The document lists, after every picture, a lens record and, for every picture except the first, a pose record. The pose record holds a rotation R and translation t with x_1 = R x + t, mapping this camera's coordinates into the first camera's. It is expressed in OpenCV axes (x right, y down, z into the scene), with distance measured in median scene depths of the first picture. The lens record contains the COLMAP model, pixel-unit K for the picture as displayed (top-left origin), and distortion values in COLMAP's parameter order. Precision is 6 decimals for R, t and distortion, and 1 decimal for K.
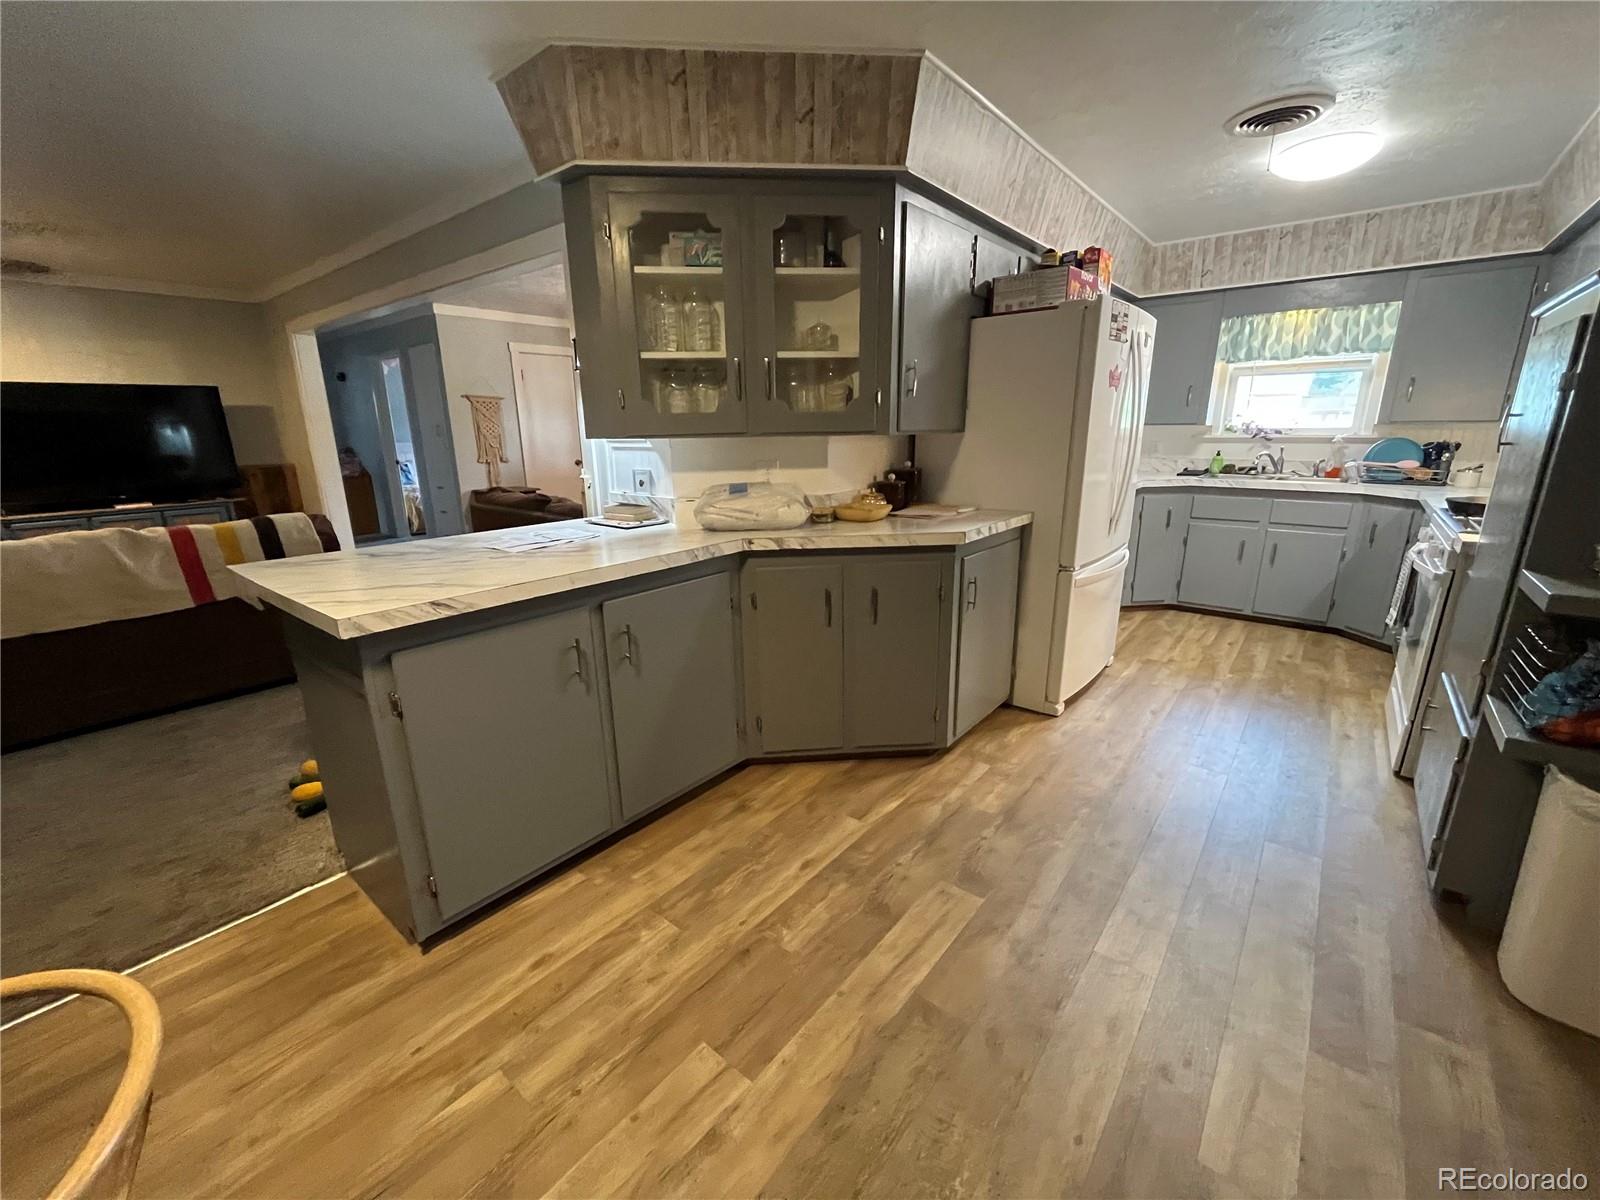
lens RADIAL K [[654.3, 0, 792.9], [0, 654.3, 603.6], [0, 0, 1]] dist [-0.001970, -0.000807]
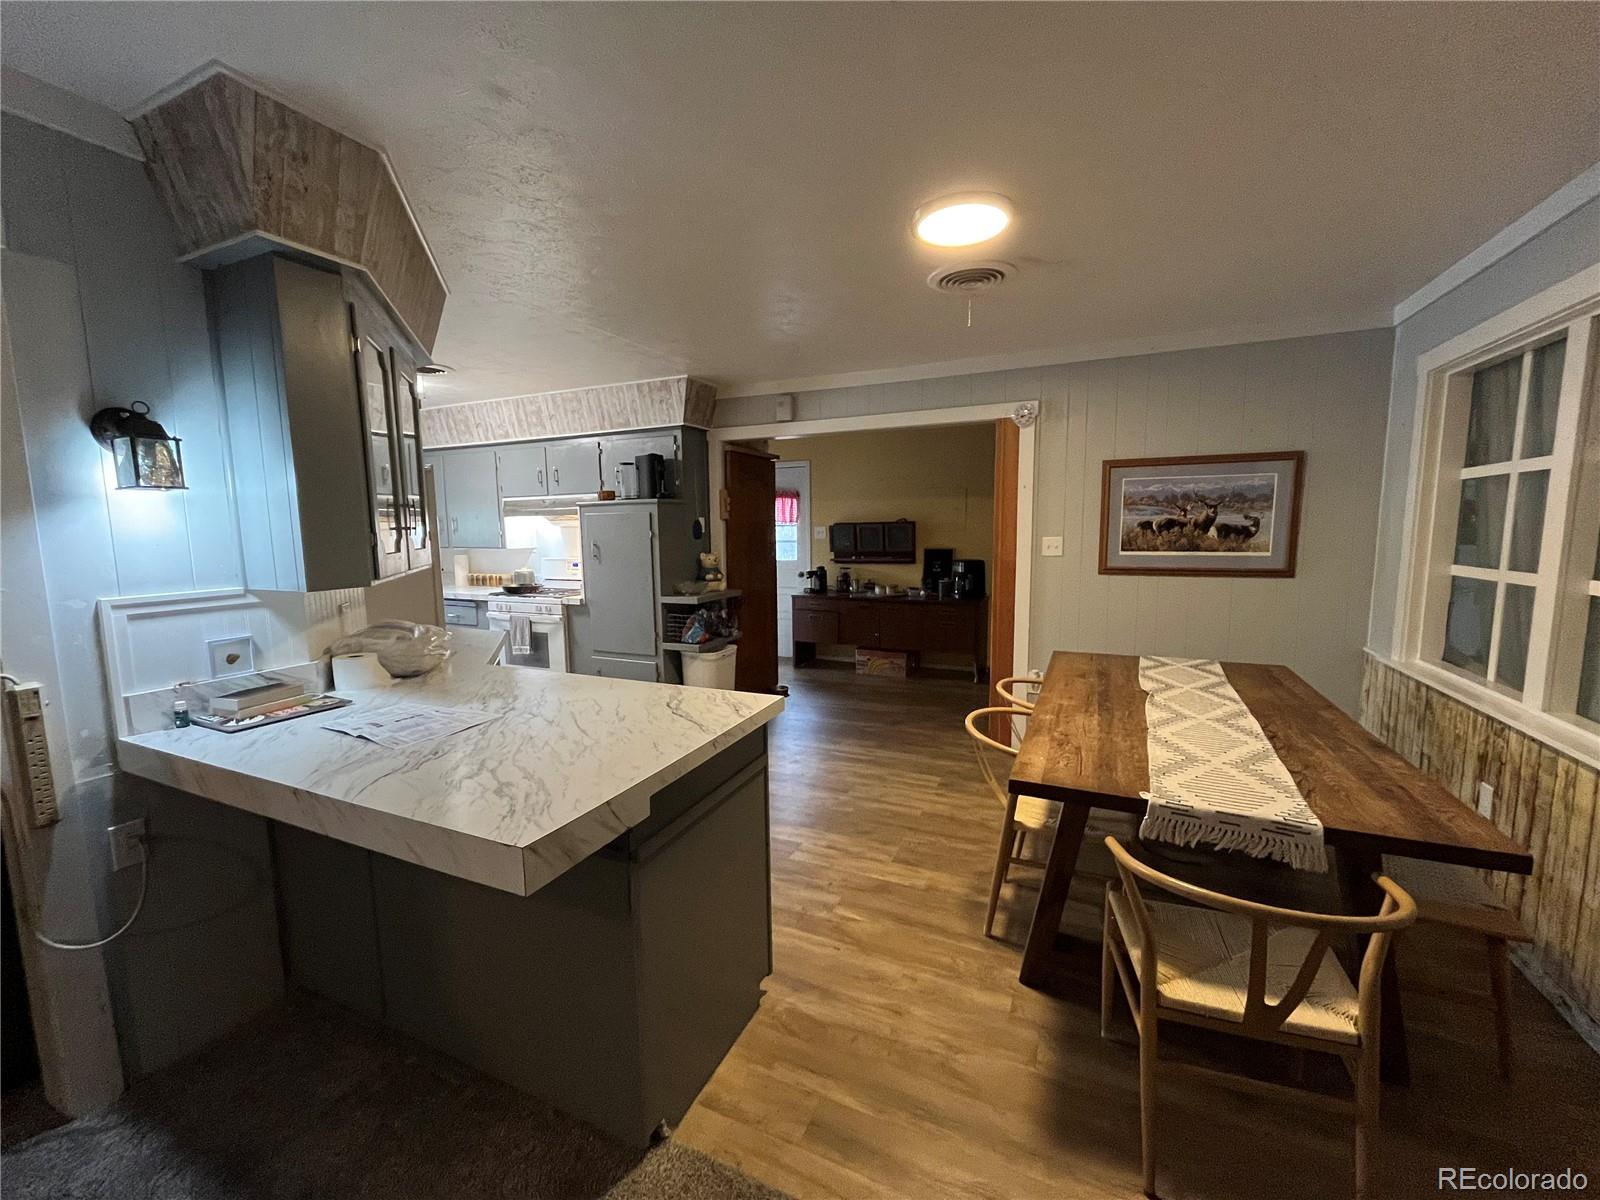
lens RADIAL K [[654.3, 0, 798.2], [0, 654.3, 608.3], [0, 0, 1]] dist [-0.001970, -0.000807]
pose [[-0.259478, -0.105303, 0.959991, -1.166664], [0.271043, 0.946145, 0.177045, -0.225523], [-0.926934, 0.306139, -0.216962, 0.698987]]
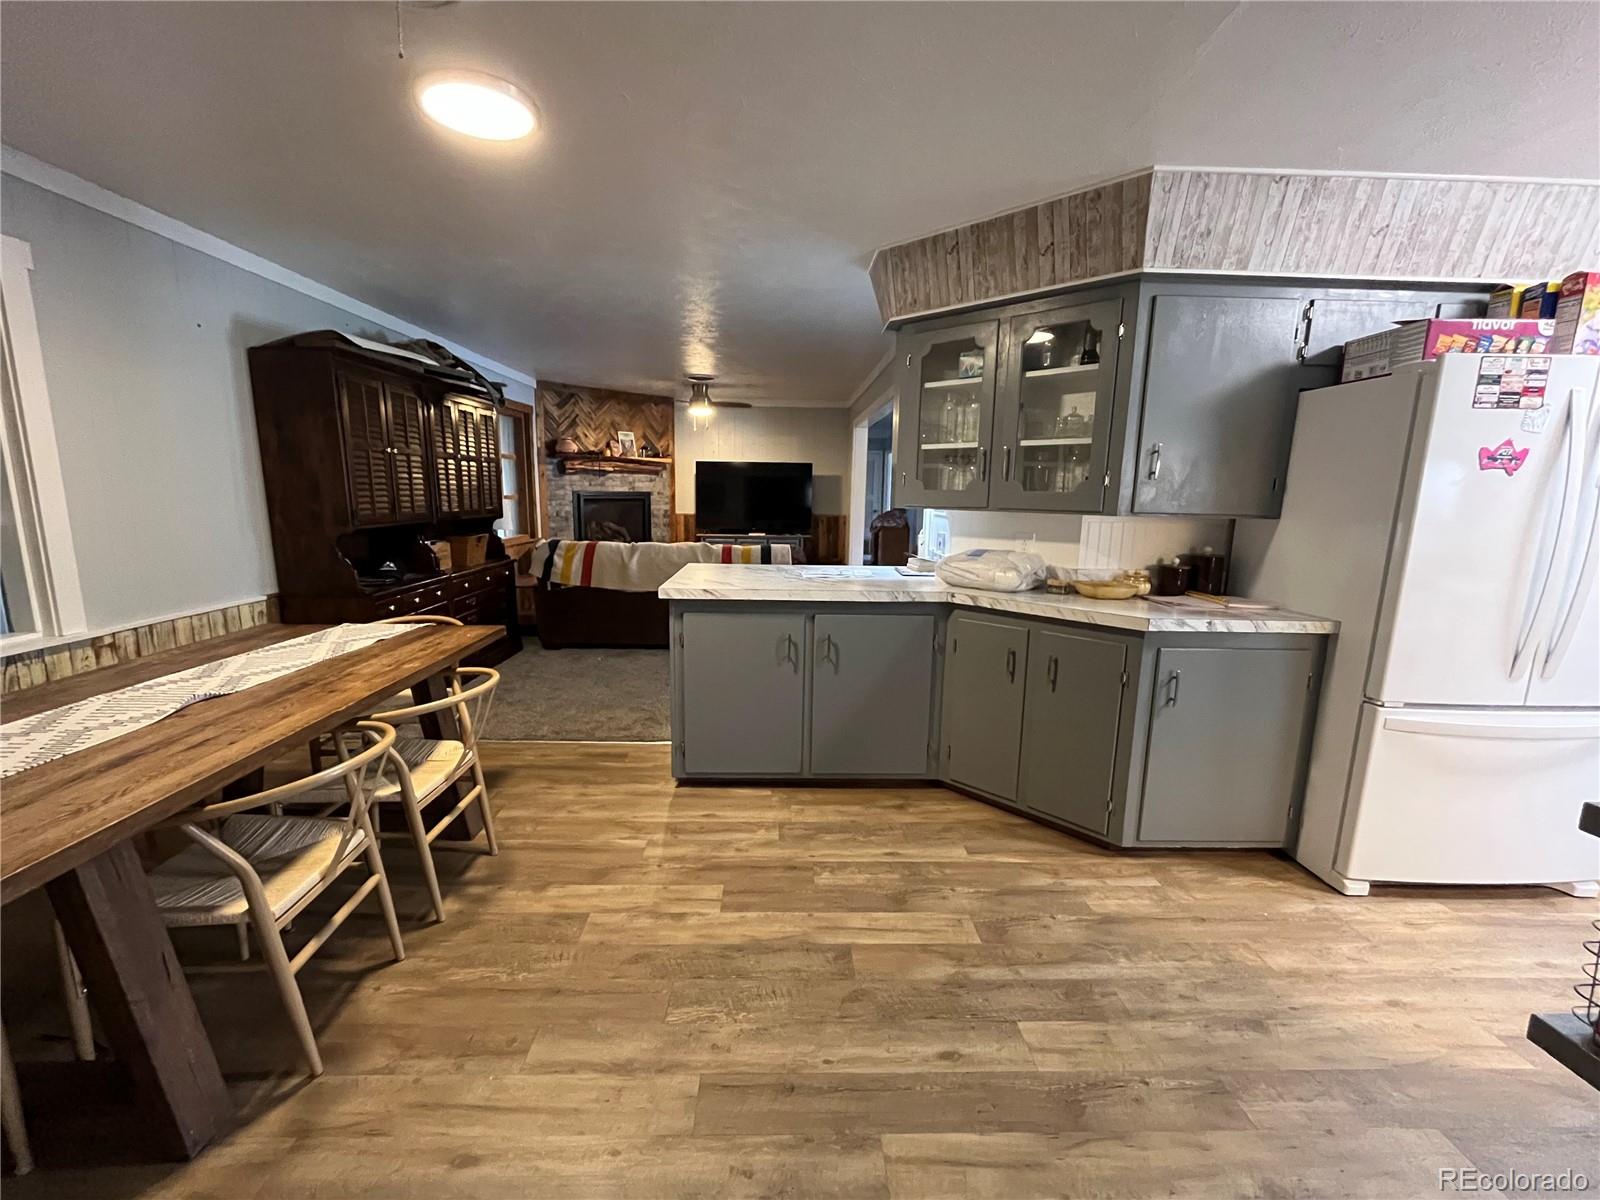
lens RADIAL K [[654.3, 0, 793.8], [0, 654.3, 603.2], [0, 0, 1]] dist [-0.001970, -0.000807]
pose [[0.652086, 0.154840, -0.742165, 0.616223], [-0.224939, 0.974356, 0.005645, -0.019635], [0.724007, 0.163261, 0.670194, -0.022922]]
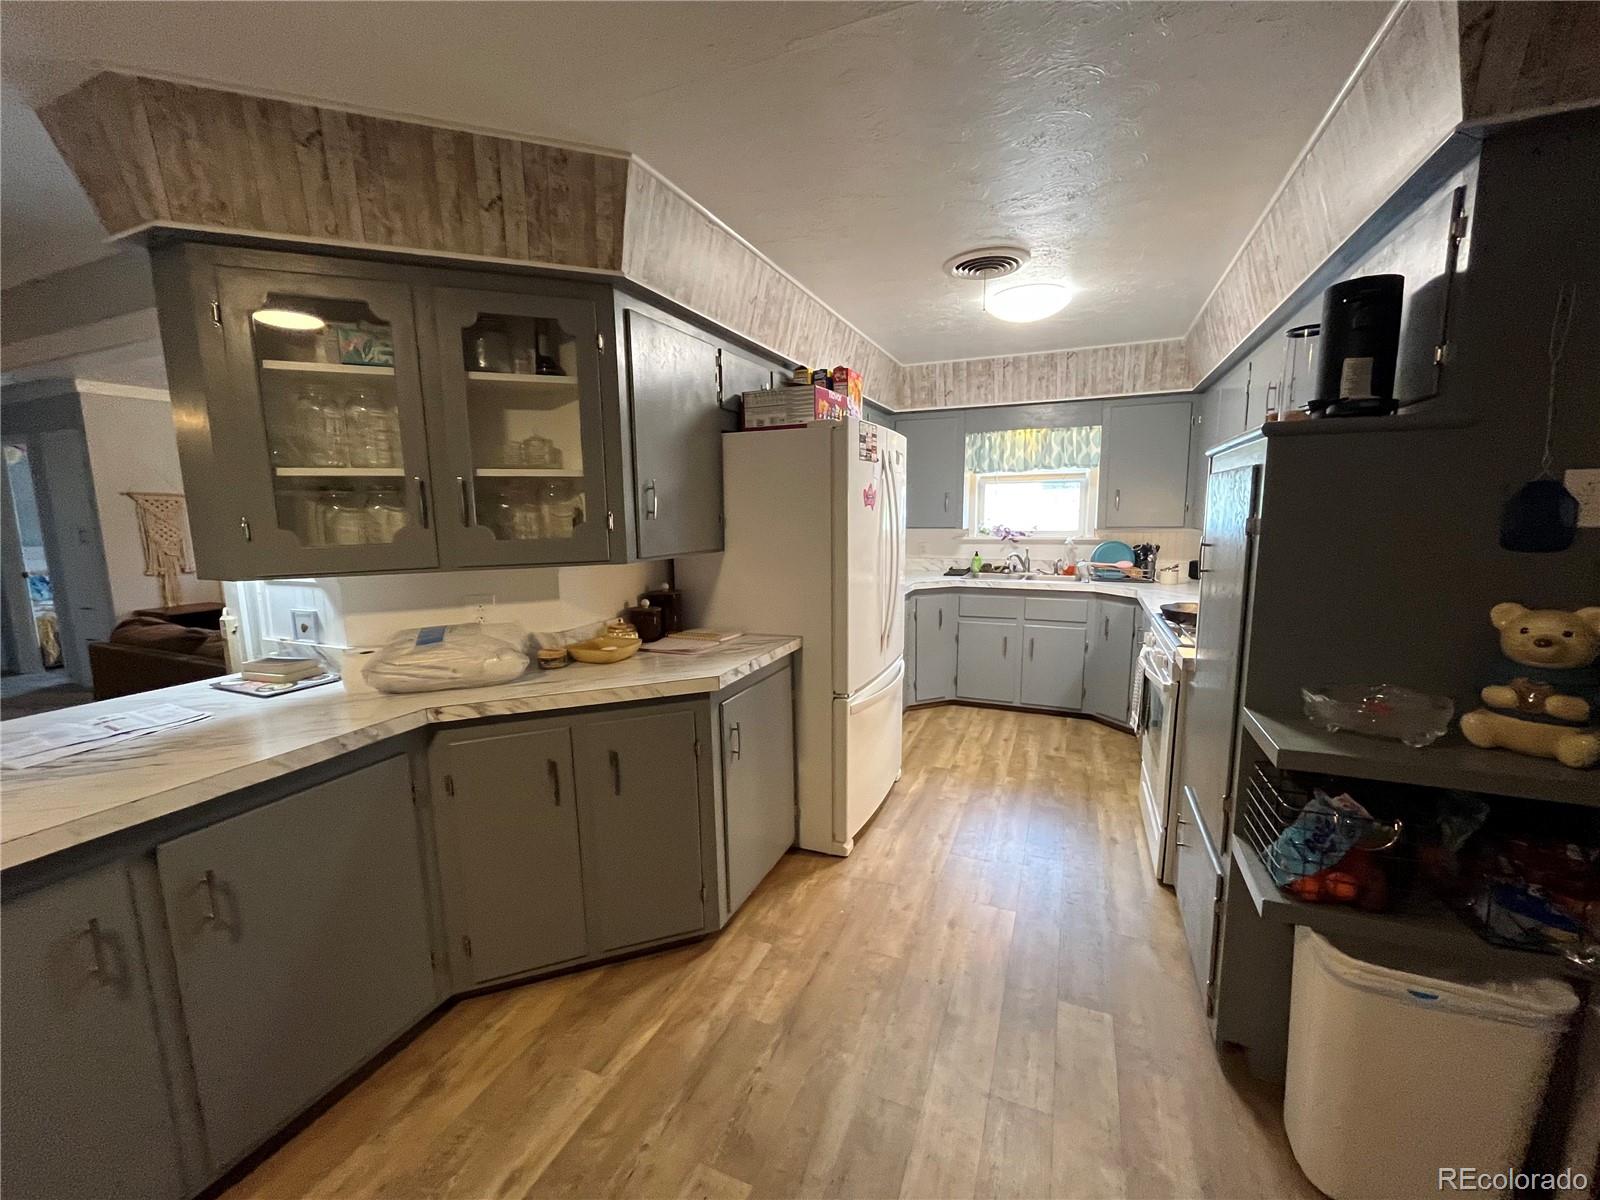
lens RADIAL K [[654.3, 0, 794.6], [0, 654.3, 602.4], [0, 0, 1]] dist [-0.001970, -0.000807]
pose [[0.958983, -0.040830, 0.280508, 0.119295], [0.075979, 0.990387, -0.115591, -0.095980], [-0.273092, 0.132162, 0.952866, 0.137168]]
